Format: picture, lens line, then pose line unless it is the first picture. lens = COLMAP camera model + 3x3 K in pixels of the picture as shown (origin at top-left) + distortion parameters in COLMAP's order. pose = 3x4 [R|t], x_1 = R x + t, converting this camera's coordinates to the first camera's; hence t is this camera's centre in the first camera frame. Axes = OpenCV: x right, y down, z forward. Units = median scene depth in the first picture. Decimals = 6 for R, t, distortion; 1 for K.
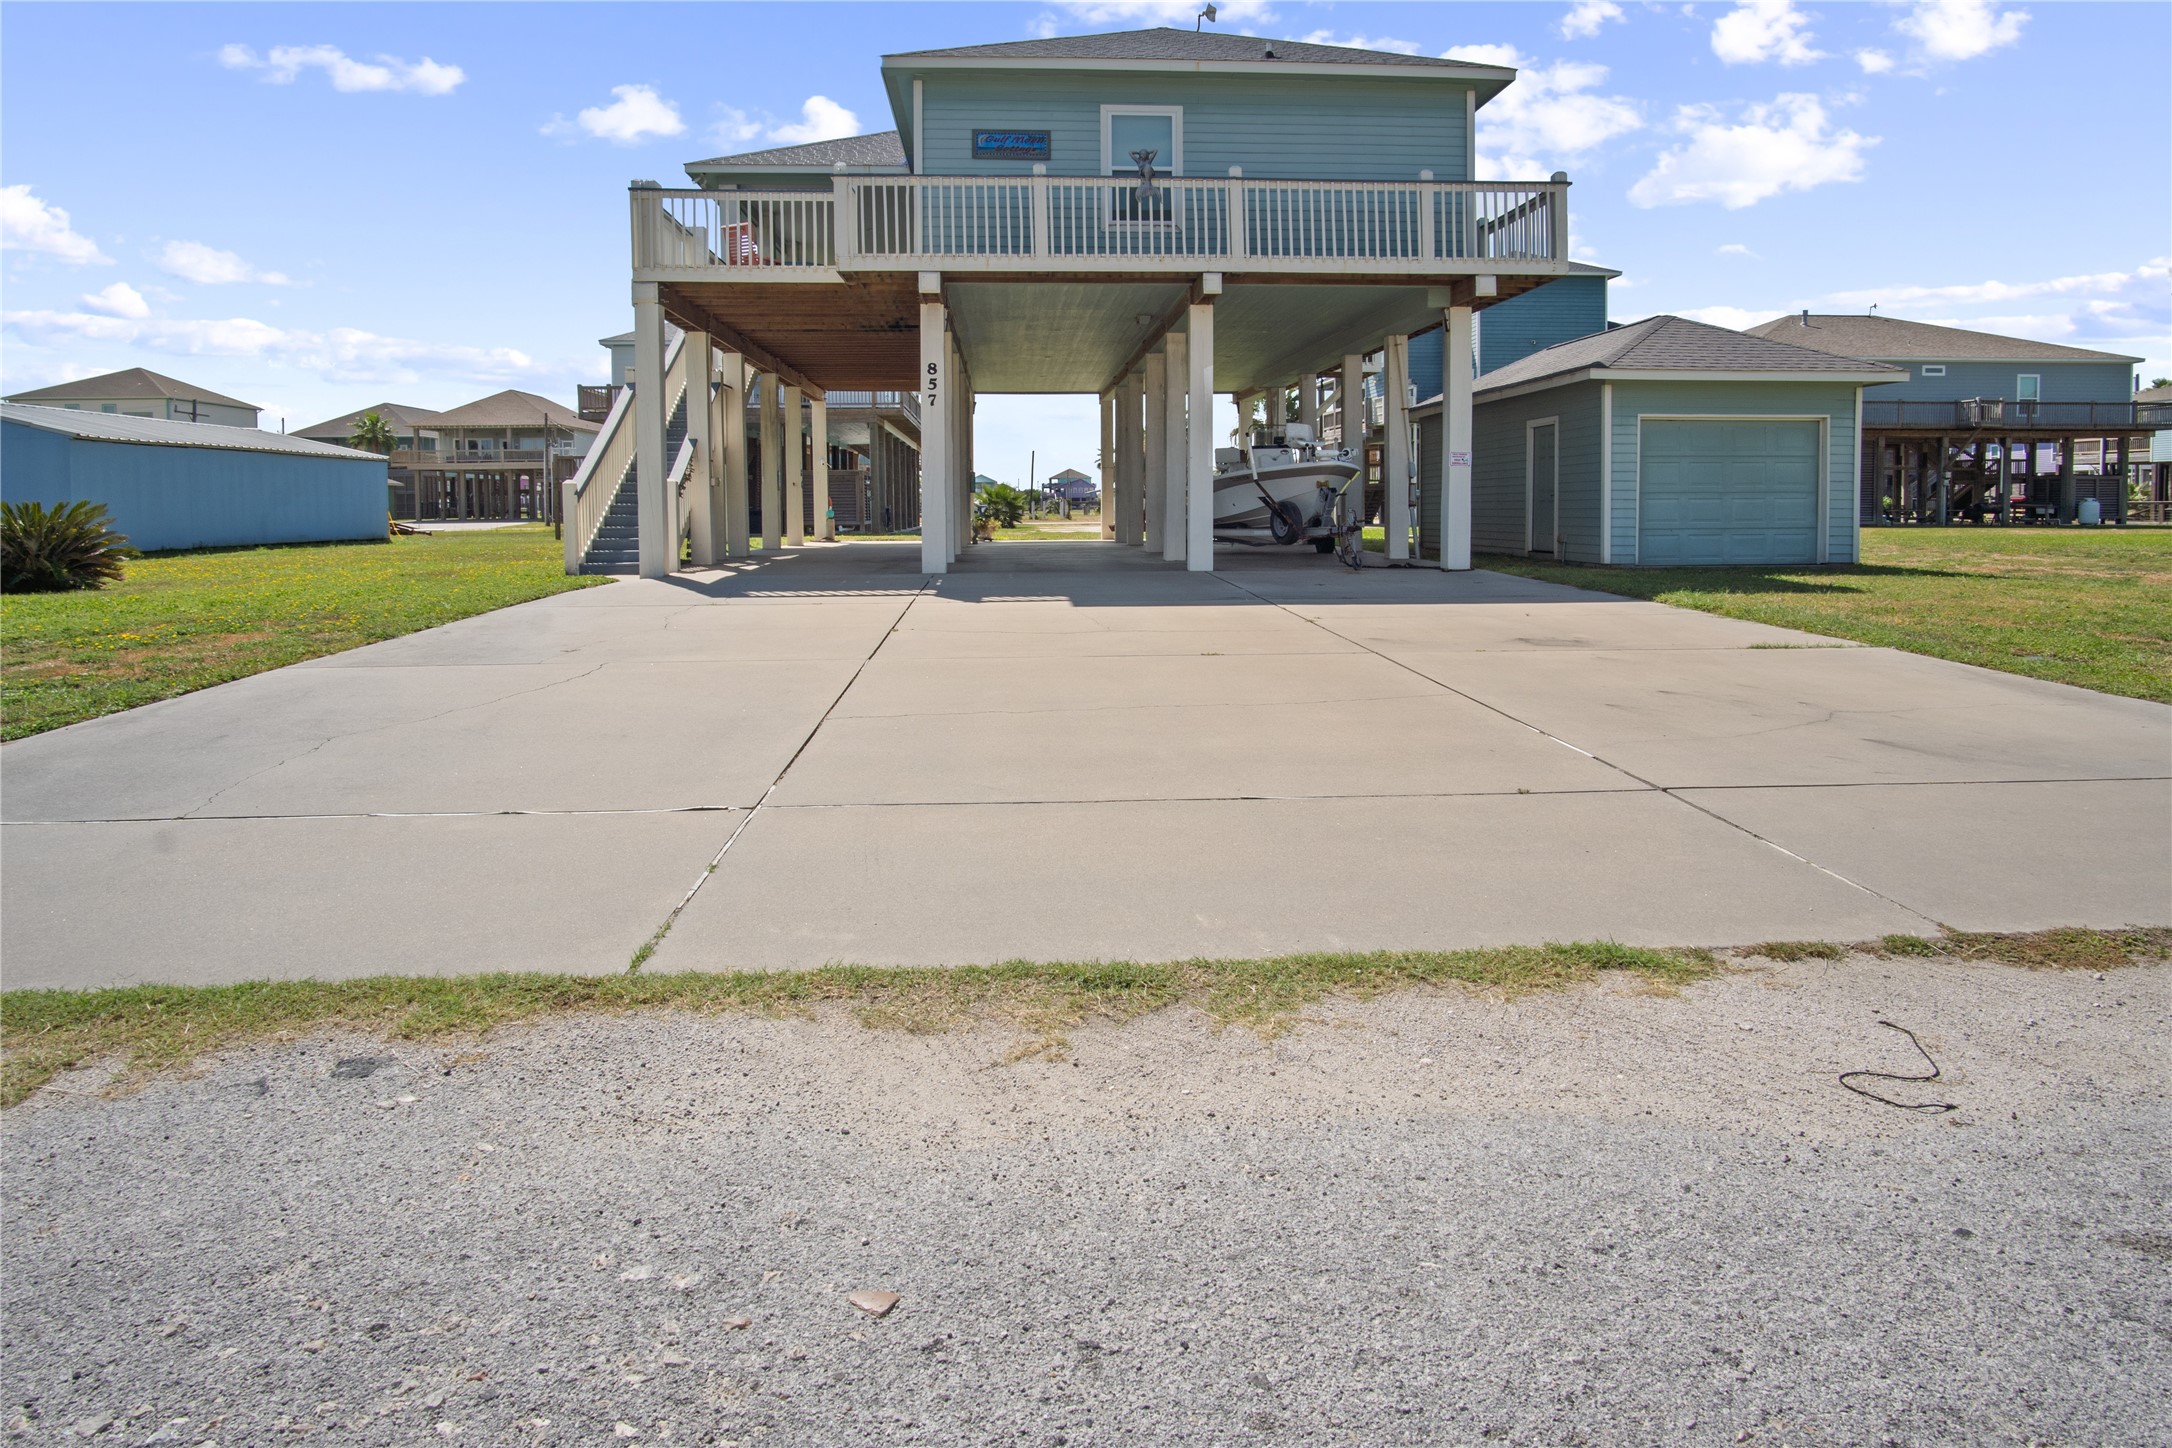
lens RADIAL K [[1166.0, 0, 1086.0], [0, 1166.0, 724.0], [0, 0, 1]] dist [-0.032752, 0.009118]
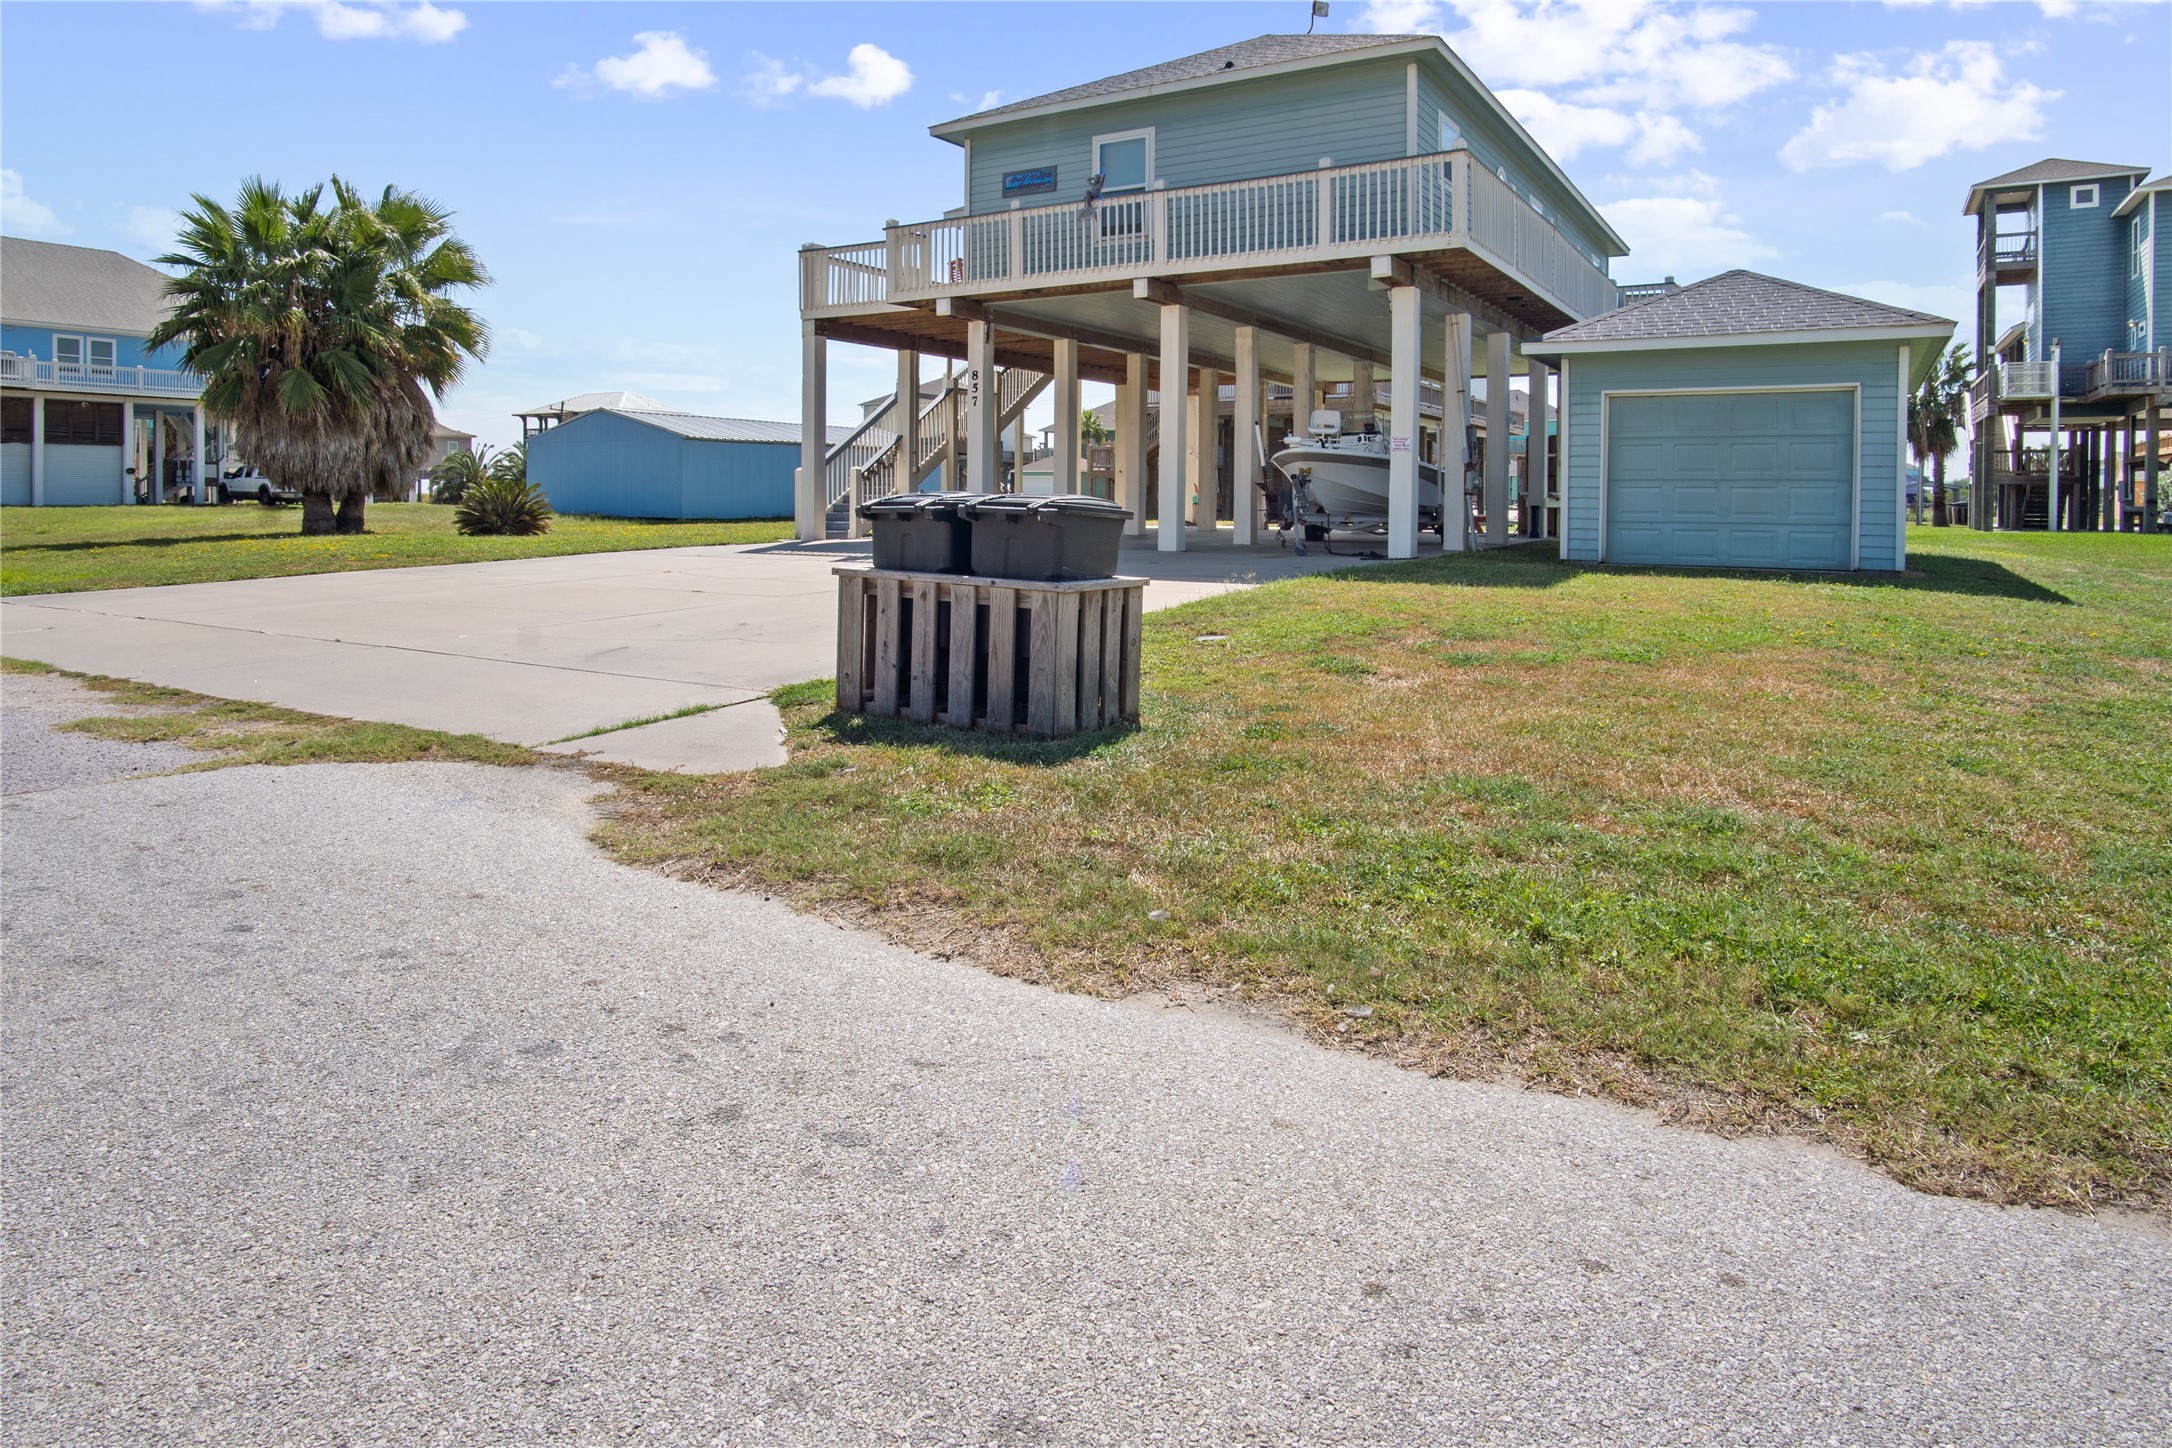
lens RADIAL K [[1166.0, 0, 1086.0], [0, 1166.0, 724.0], [0, 0, 1]] dist [-0.032752, 0.009118]
pose [[0.833087, 0.118504, -0.540299, 0.654345], [-0.109534, 0.992782, 0.048857, -0.014651], [0.542189, 0.018480, 0.840053, 0.045734]]
